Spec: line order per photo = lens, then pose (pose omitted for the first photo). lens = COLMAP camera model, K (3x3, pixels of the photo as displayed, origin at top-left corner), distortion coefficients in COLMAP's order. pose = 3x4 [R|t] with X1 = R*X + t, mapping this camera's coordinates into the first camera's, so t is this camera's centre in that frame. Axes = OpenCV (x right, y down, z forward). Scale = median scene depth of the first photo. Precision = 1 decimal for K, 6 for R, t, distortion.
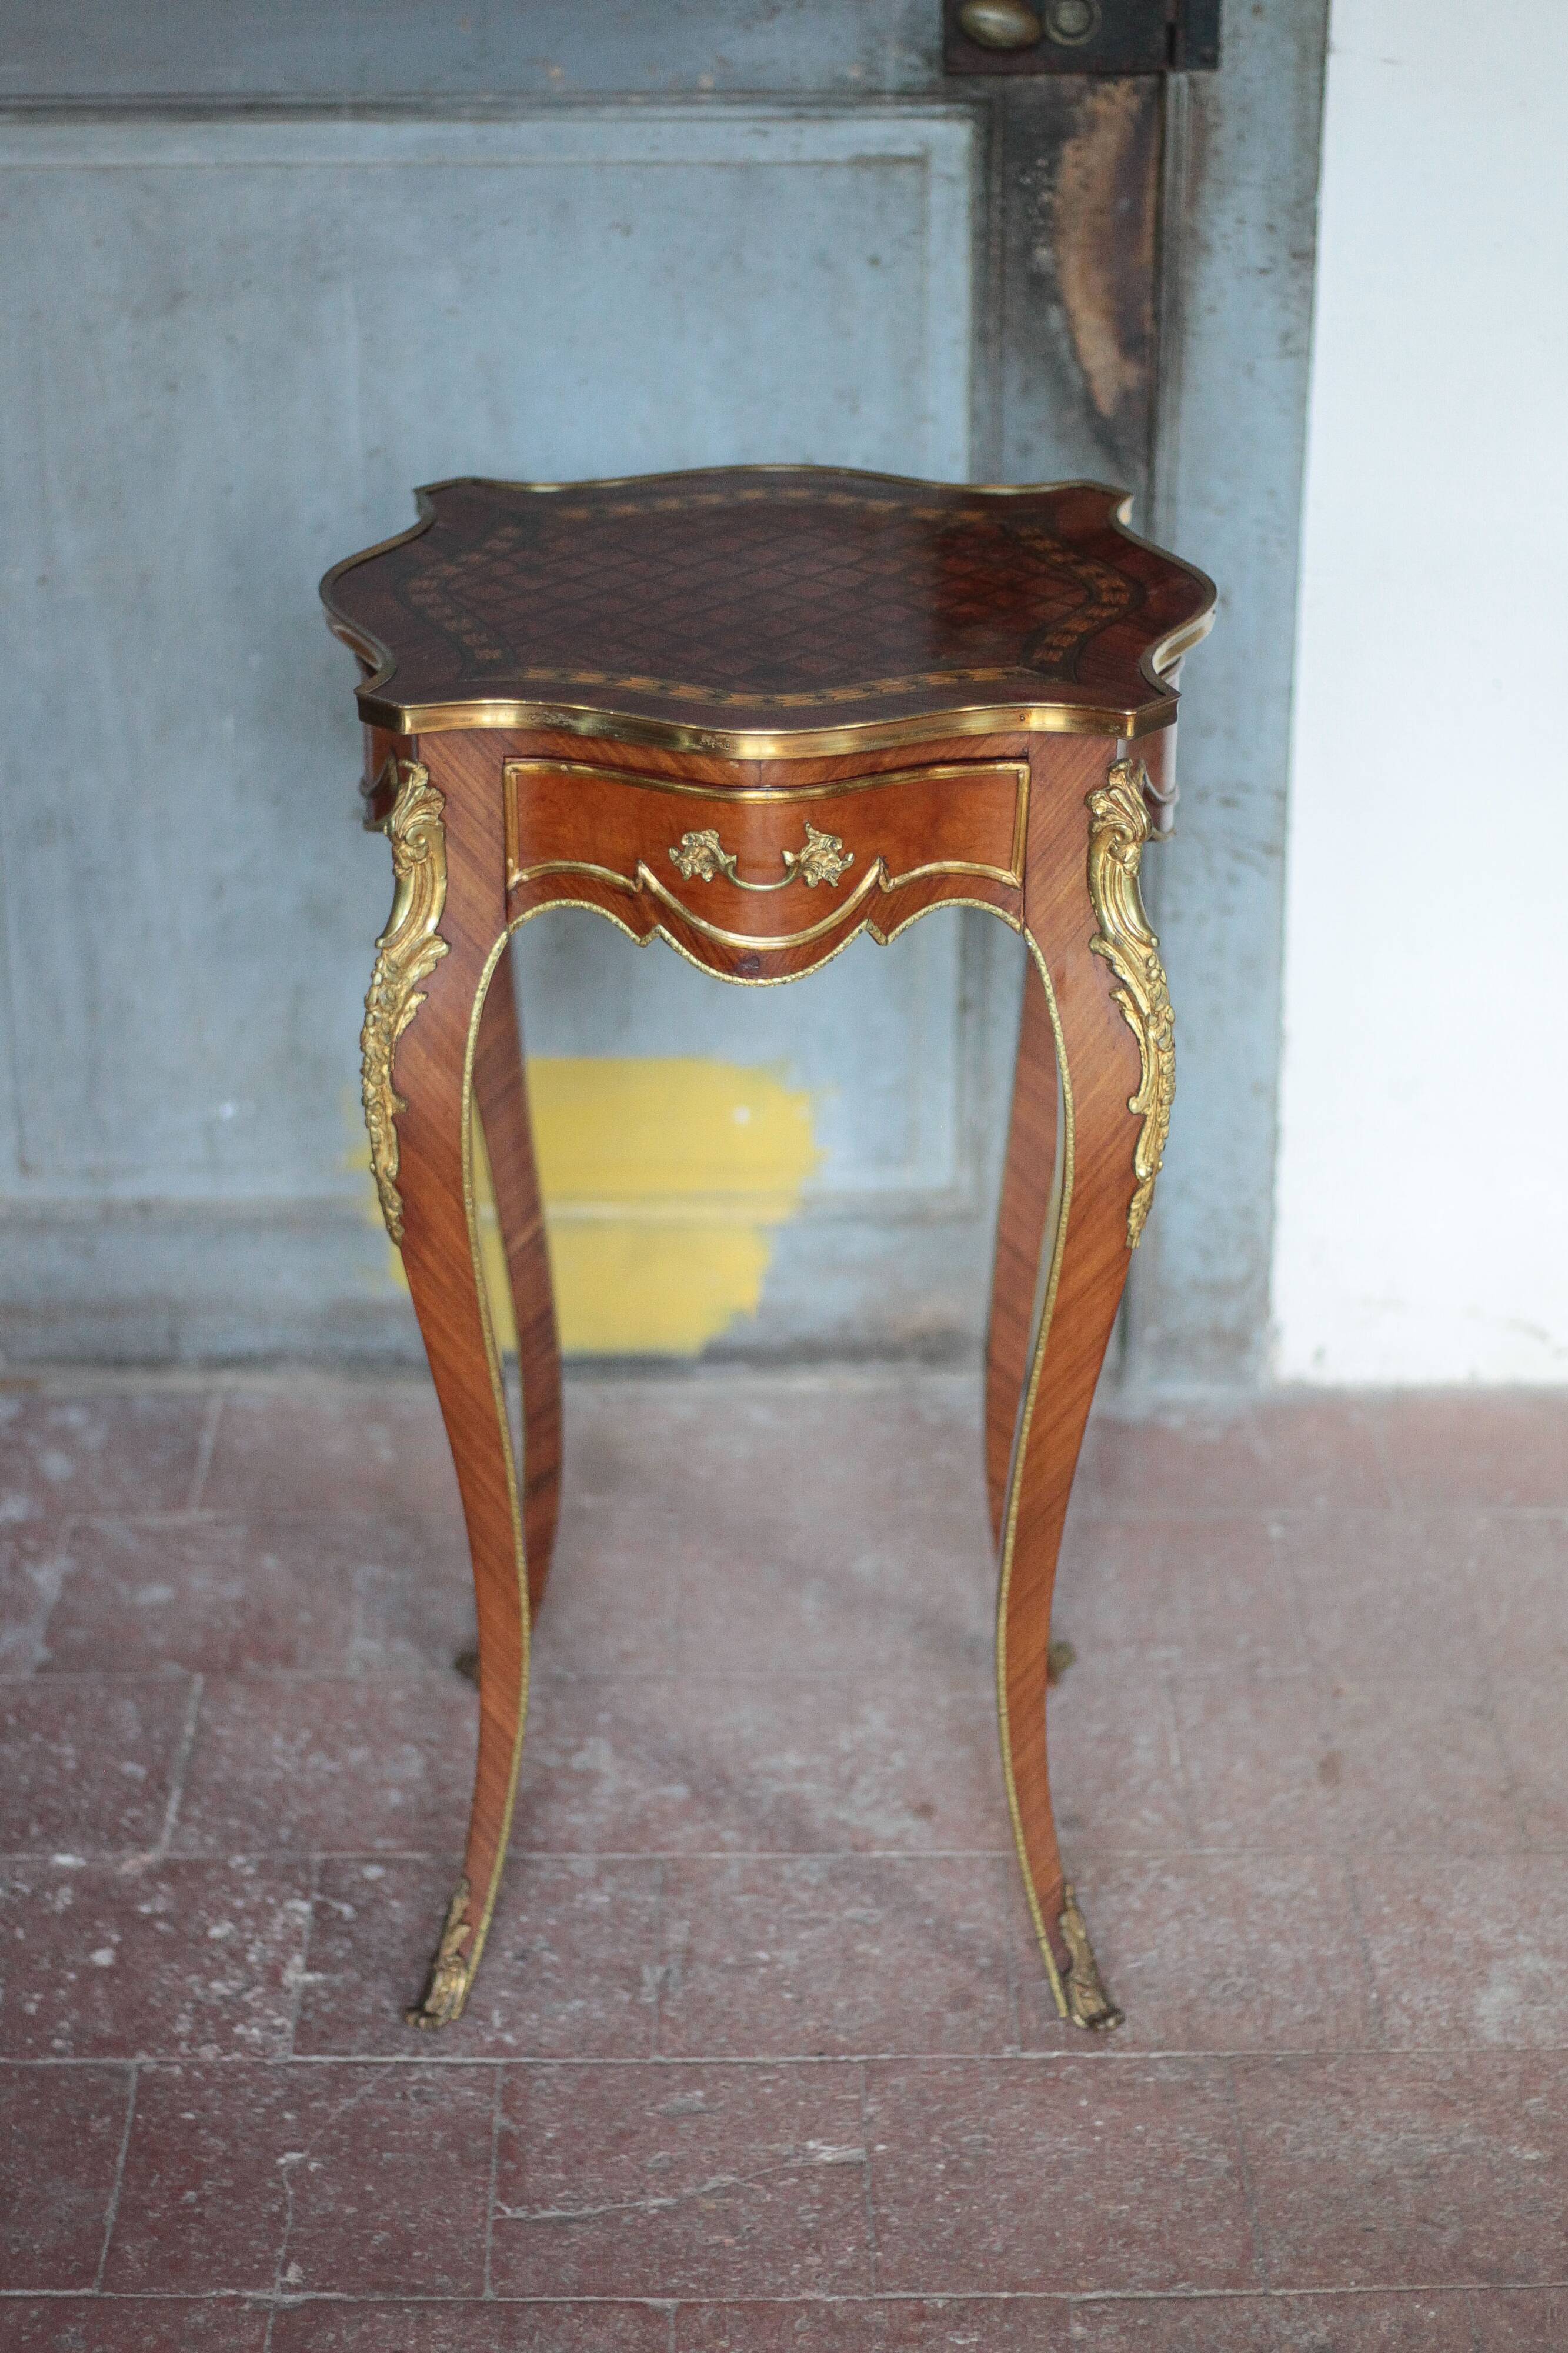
lens RADIAL K [[4478.2, 0, 817.6], [0, 4478.2, 1178.6], [0, 0, 1]] dist [-0.100726, -0.129636]
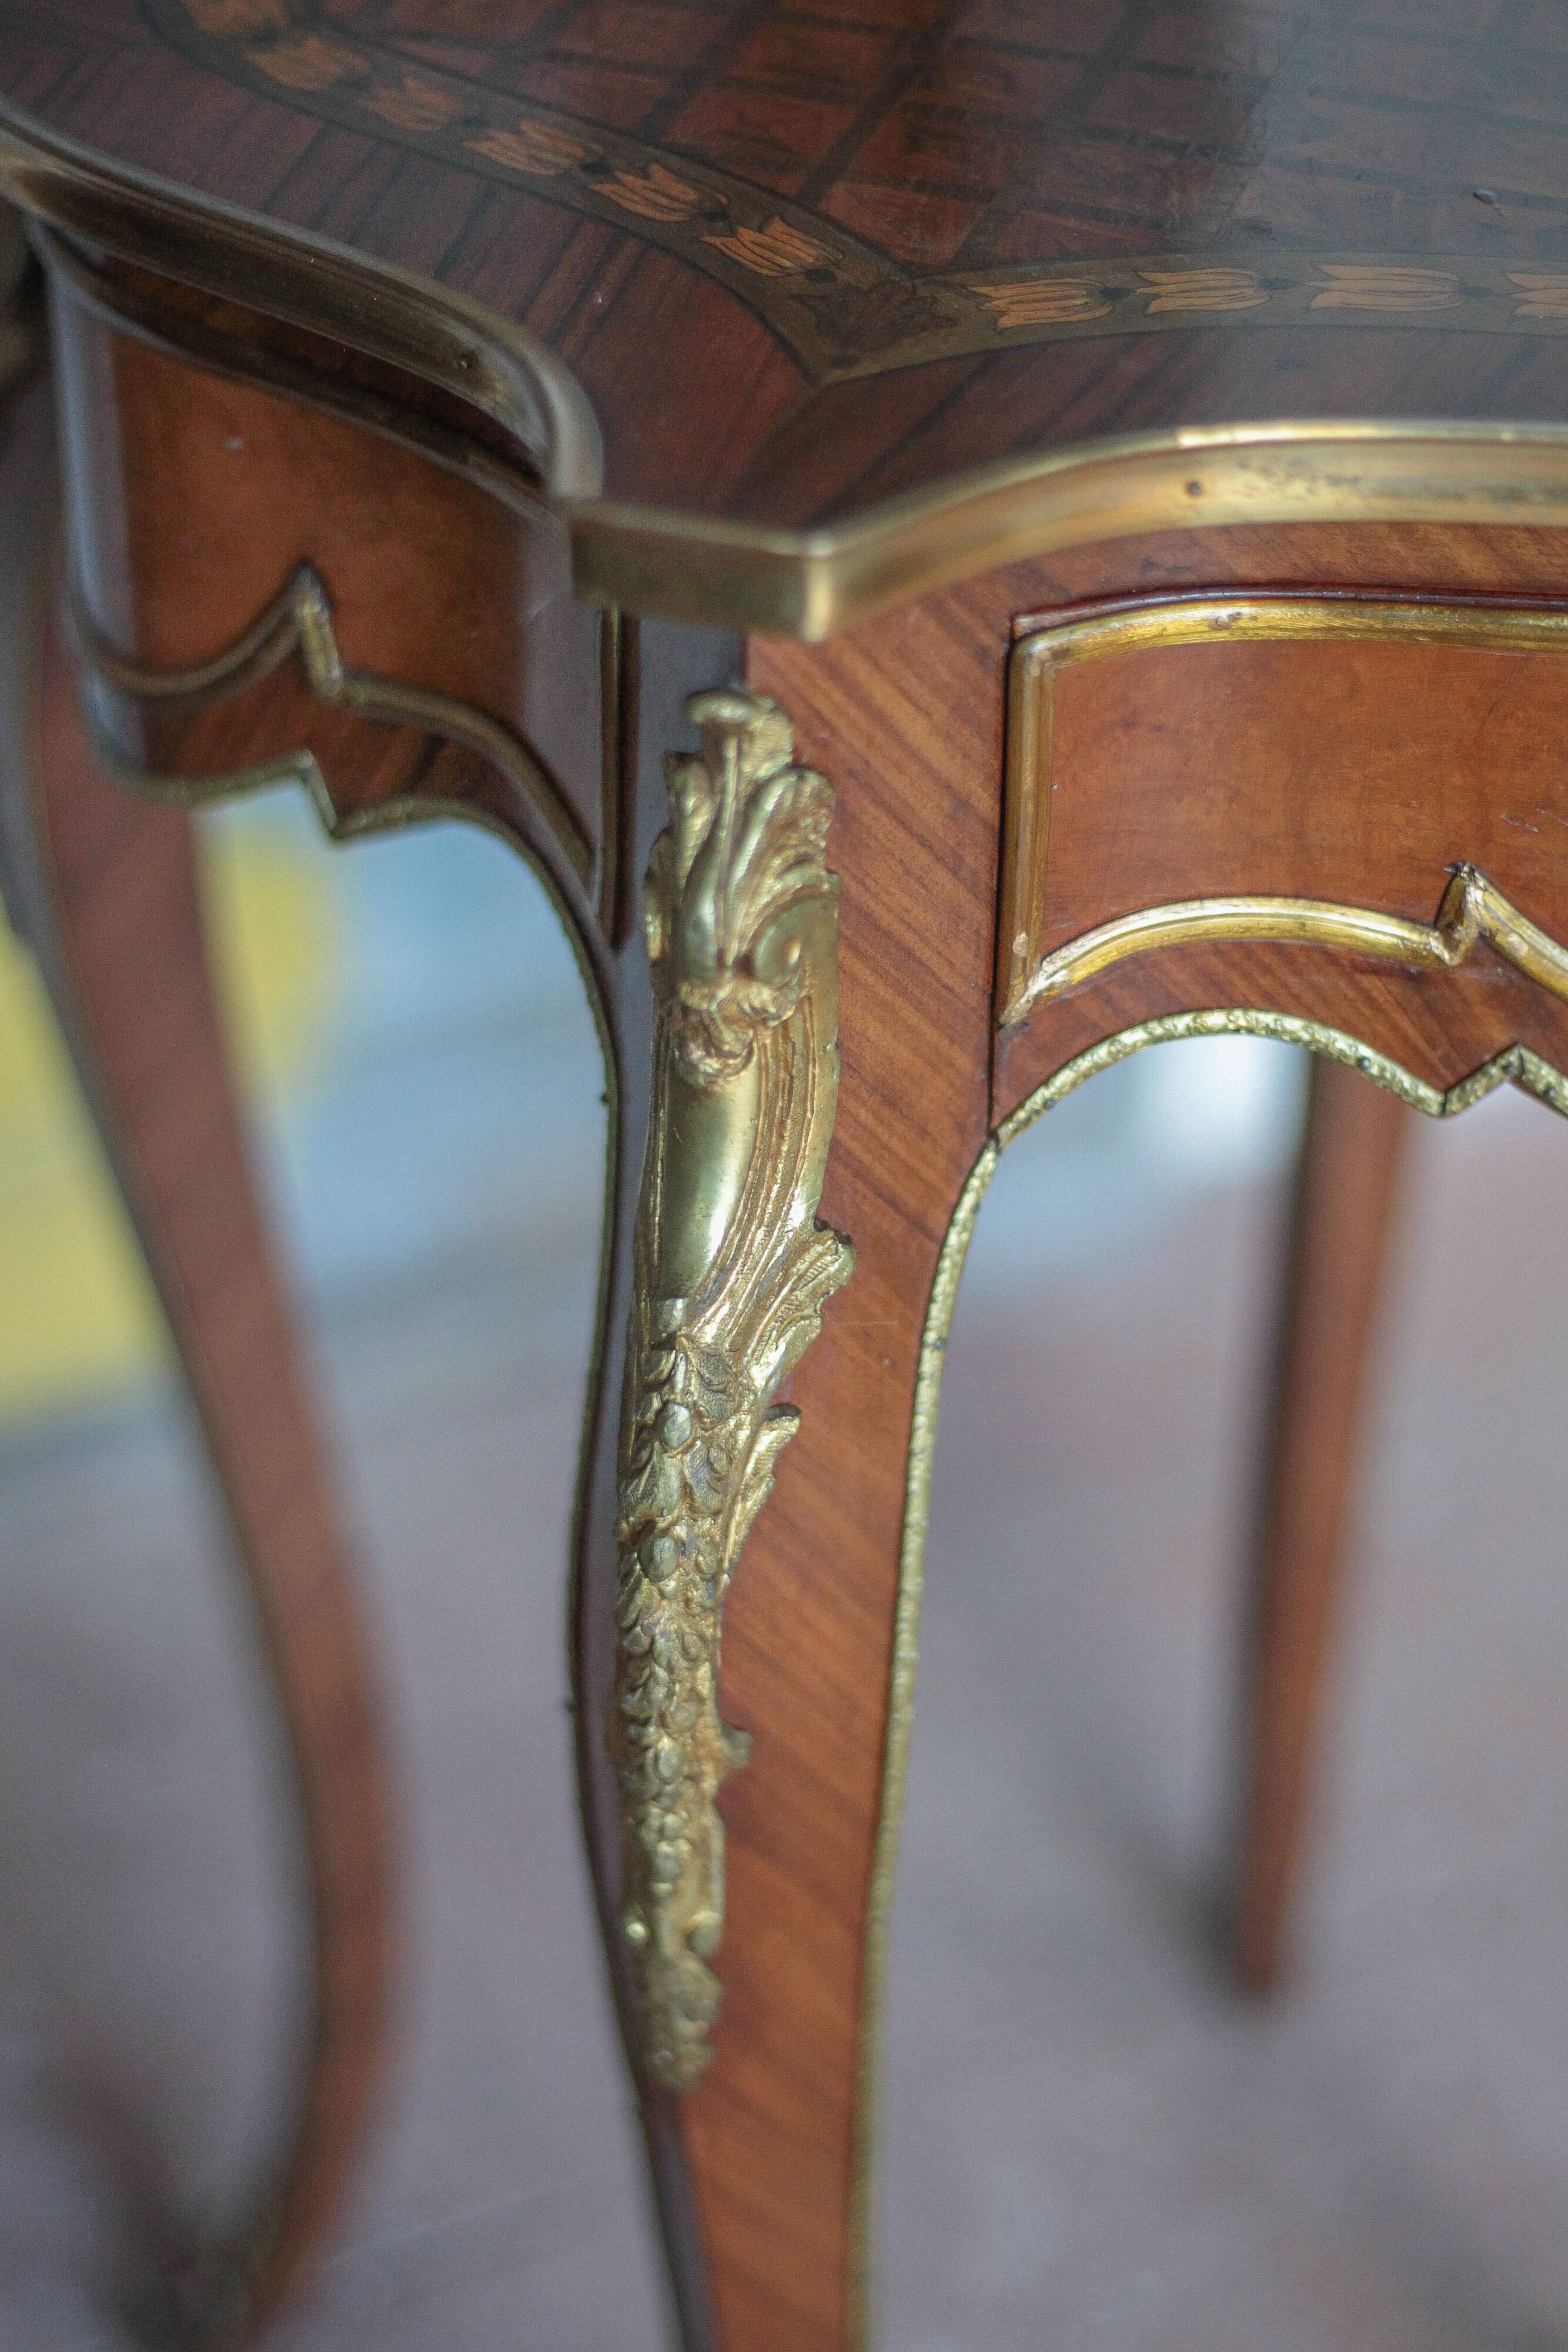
lens RADIAL K [[4476.4, 0, 817.6], [0, 4476.4, 1178.1], [0, 0, 1]] dist [-0.100726, -0.129636]
pose [[0.915079, -0.234607, 0.328009, -0.155145], [0.167291, 0.960915, 0.220581, -0.105147], [-0.366939, -0.146976, 0.918561, 0.616960]]
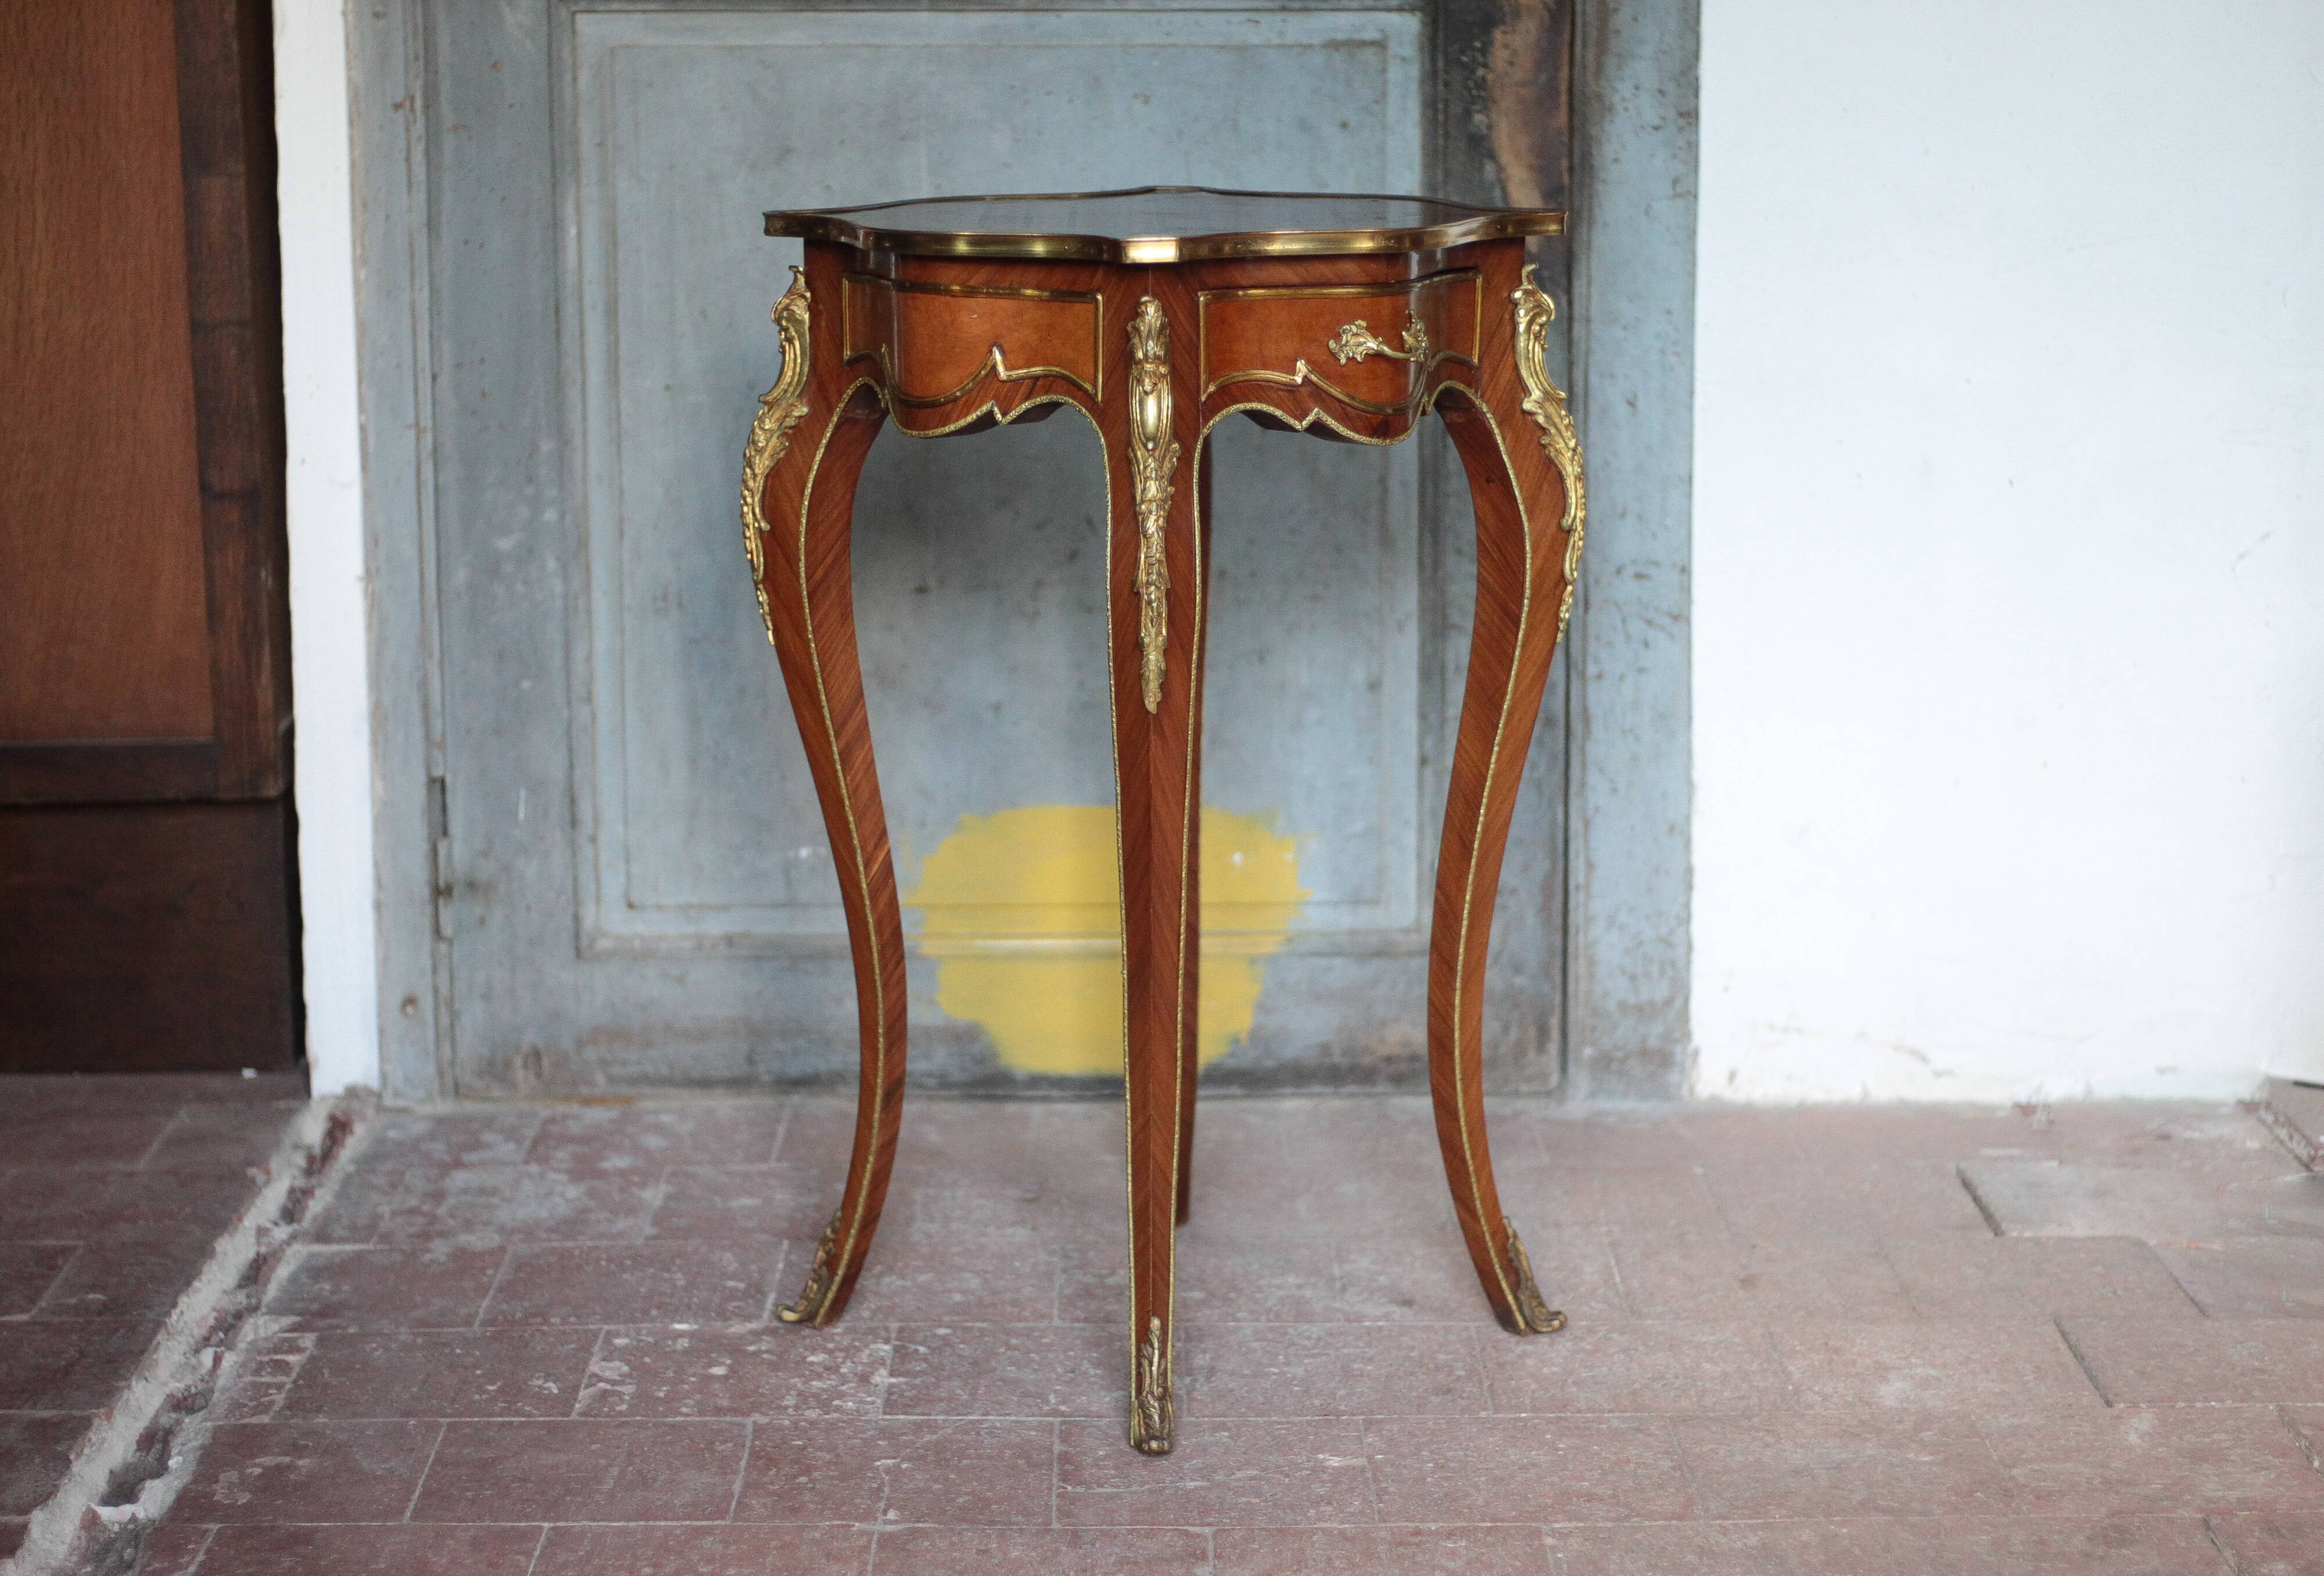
lens RADIAL K [[4562.3, 0, 1155.0], [0, 4562.3, 784.9], [0, 0, 1]] dist [-0.096418, -0.107476]
pose [[0.999870, -0.005940, -0.014981, -0.024369], [0.002042, 0.968809, -0.247799, 0.316654], [0.015985, 0.247736, 0.968696, -0.207919]]
